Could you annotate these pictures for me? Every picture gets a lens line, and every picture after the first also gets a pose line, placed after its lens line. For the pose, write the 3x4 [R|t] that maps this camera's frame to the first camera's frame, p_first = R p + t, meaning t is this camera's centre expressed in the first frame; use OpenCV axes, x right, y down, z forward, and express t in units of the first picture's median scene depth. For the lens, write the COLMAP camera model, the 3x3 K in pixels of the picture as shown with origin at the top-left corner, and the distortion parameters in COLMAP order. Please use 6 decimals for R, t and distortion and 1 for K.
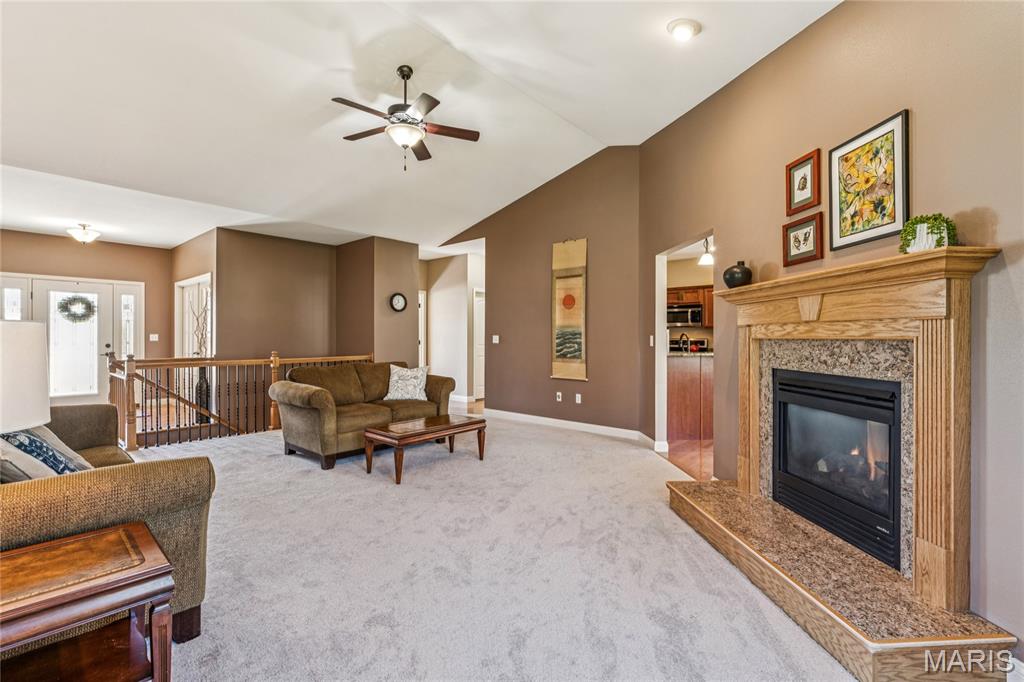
lens RADIAL K [[455.7, 0, 510.2], [0, 455.7, 343.1], [0, 0, 1]] dist [-0.001818, 0.000790]
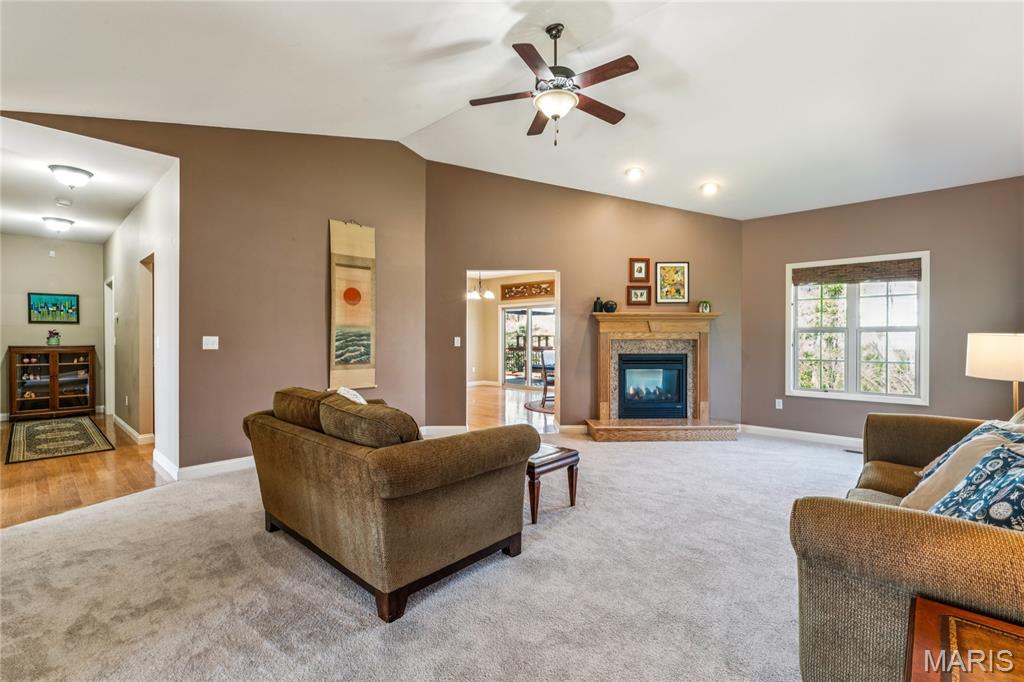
lens RADIAL K [[445.2, 0, 507.5], [0, 445.2, 338.0], [0, 0, 1]] dist [-0.008570, -0.000221]
pose [[0.018243, -0.006280, 0.999814, -1.406287], [0.012052, 0.999909, 0.006060, -0.032809], [-0.999761, 0.011939, 0.018317, 1.453782]]
